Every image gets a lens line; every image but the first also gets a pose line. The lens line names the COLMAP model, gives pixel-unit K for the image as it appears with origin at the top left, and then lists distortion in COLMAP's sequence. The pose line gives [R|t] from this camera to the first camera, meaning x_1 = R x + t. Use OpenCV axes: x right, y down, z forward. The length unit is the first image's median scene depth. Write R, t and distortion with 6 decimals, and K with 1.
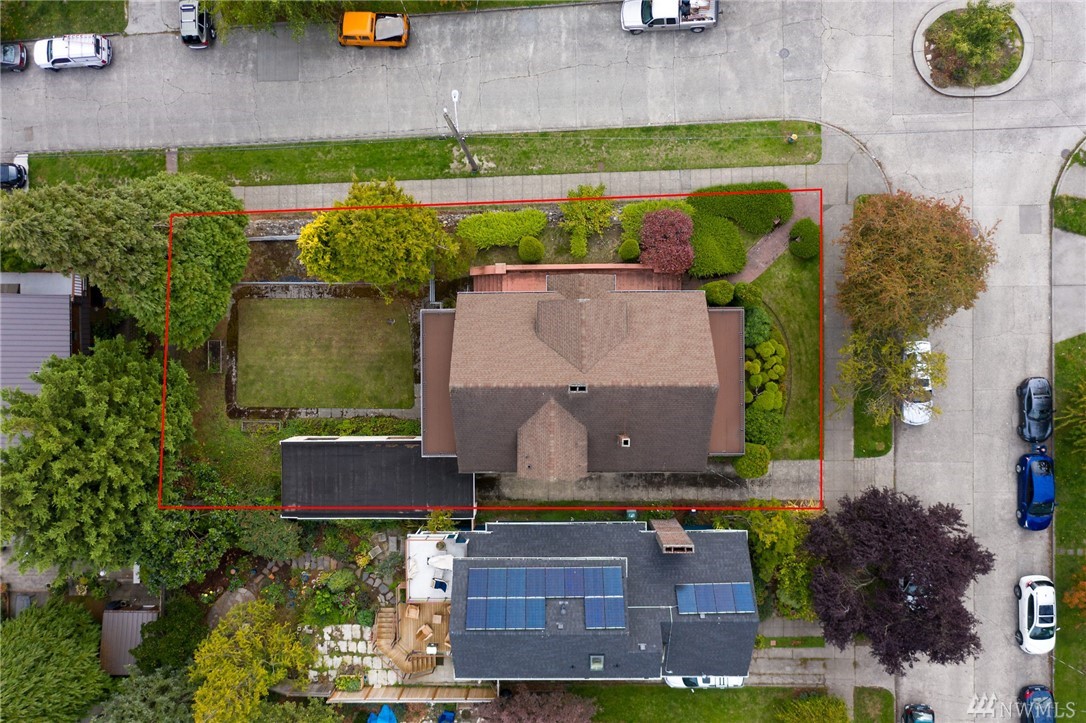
lens RADIAL K [[832.1, 0, 542.1], [0, 832.1, 375.3], [0, 0, 1]] dist [-0.009273, 0.004635]
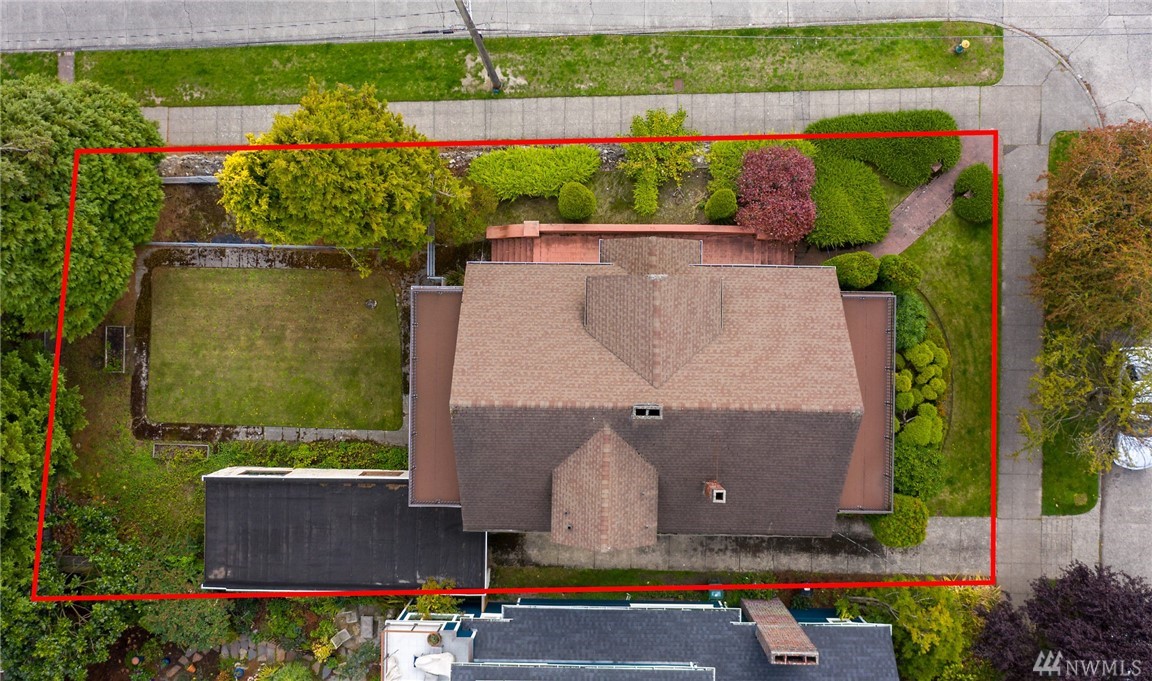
lens RADIAL K [[941.6, 0, 574.5], [0, 941.6, 368.9], [0, 0, 1]] dist [0.007728, 0.004696]
pose [[0.999816, 0.019102, 0.001557, -0.013253], [-0.019101, 0.999817, -0.000711, -0.013516], [-0.001571, 0.000681, 0.999999, 0.222995]]
